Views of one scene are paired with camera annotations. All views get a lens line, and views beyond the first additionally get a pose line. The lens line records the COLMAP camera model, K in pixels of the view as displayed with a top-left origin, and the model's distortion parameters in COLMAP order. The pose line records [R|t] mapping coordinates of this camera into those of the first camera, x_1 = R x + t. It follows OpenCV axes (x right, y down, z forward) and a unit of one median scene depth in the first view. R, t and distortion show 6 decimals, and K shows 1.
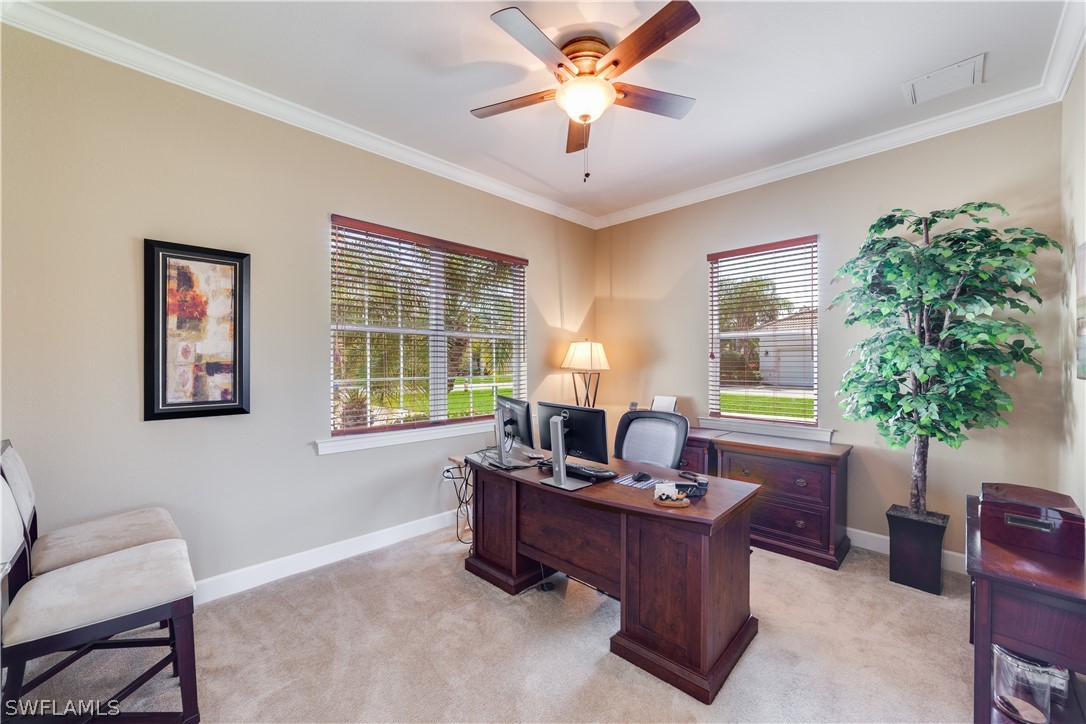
lens RADIAL K [[420.1, 0, 541.1], [0, 420.1, 361.9], [0, 0, 1]] dist [-0.021240, 0.008579]
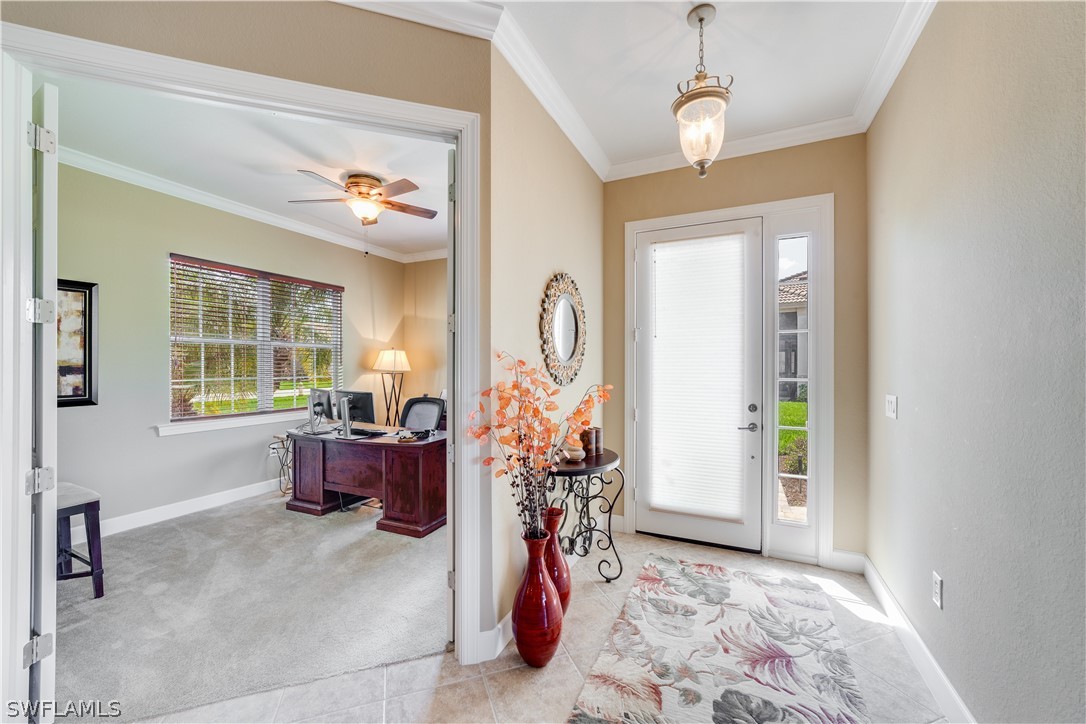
lens RADIAL K [[420.1, 0, 541.1], [0, 420.1, 361.9], [0, 0, 1]] dist [-0.021240, 0.008579]
pose [[0.942740, -0.001369, 0.333525, 0.172589], [0.003726, 0.999972, -0.006427, 0.001401], [-0.333507, 0.007302, 0.942719, -0.664967]]
